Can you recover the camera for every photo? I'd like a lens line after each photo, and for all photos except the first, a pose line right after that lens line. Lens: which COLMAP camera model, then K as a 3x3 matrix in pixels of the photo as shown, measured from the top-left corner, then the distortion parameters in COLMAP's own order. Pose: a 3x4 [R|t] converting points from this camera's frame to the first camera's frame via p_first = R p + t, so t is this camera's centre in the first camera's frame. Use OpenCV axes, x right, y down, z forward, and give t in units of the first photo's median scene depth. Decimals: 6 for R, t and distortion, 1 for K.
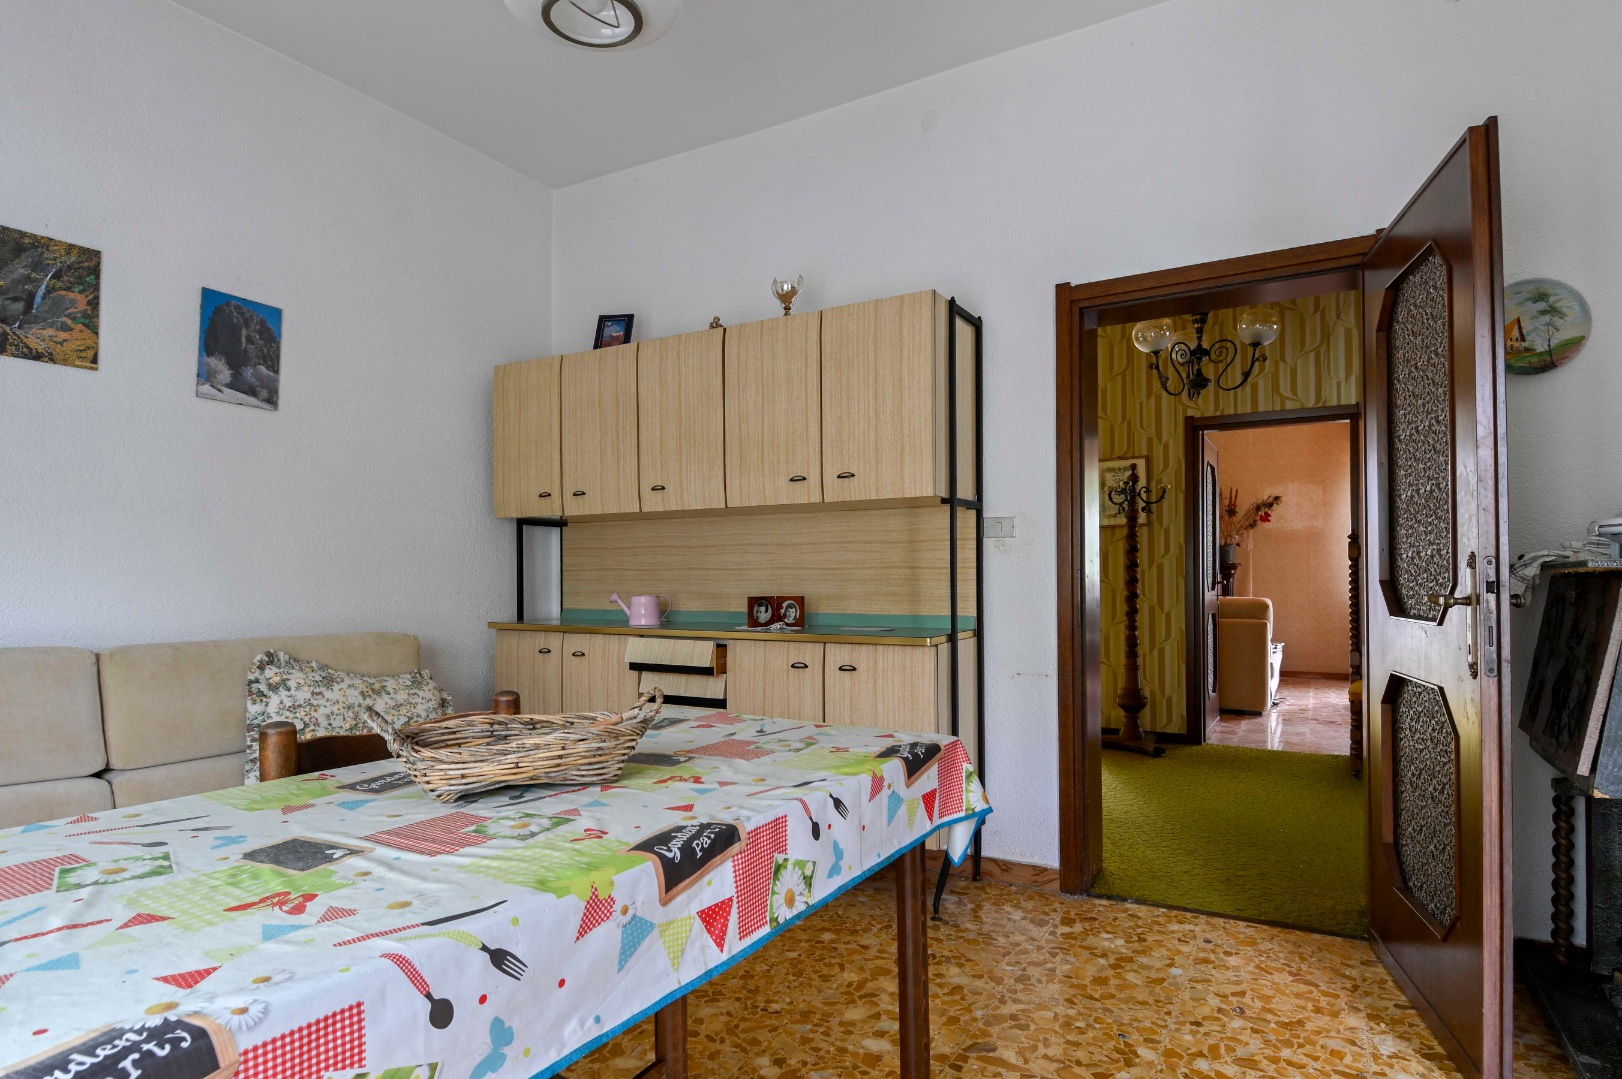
lens RADIAL K [[861.9, 0, 786.3], [0, 861.9, 573.7], [0, 0, 1]] dist [0.011073, -0.021006]
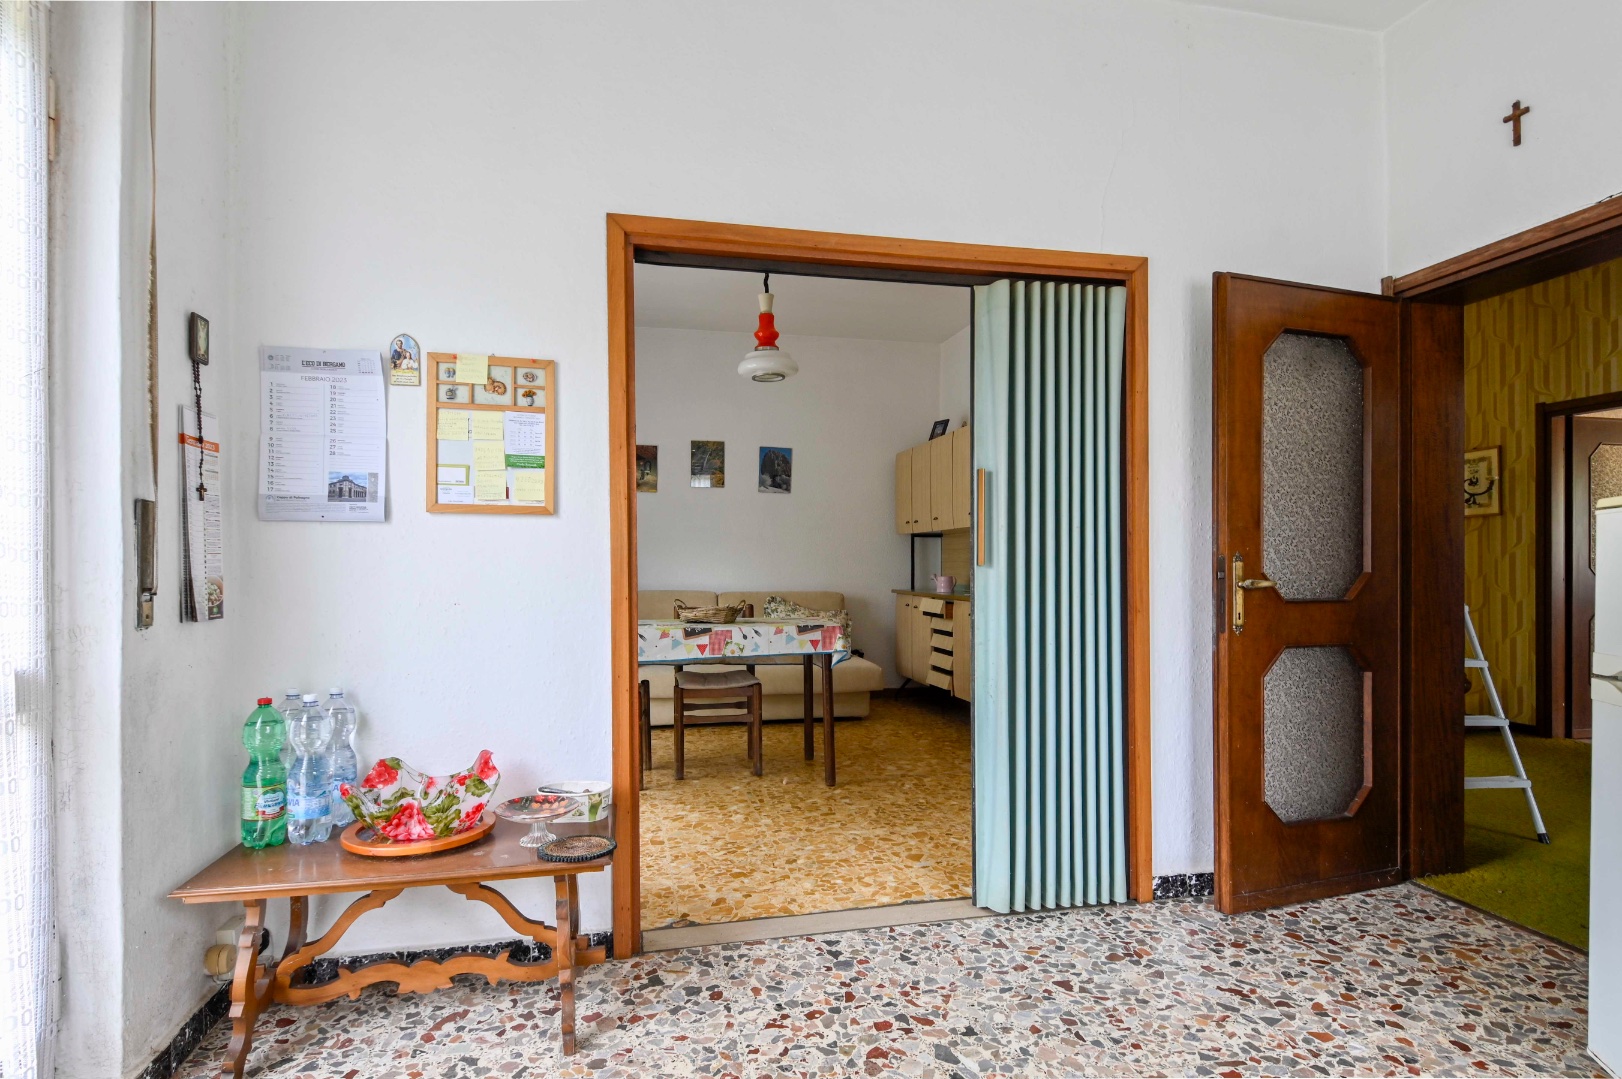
lens RADIAL K [[861.9, 0, 816.0], [0, 861.9, 551.3], [0, 0, 1]] dist [0.011073, -0.021006]
pose [[0.672561, -0.008281, -0.739996, 0.925039], [0.003237, 0.999961, -0.008248, -0.012068], [0.740035, 0.003152, 0.672561, -0.392136]]
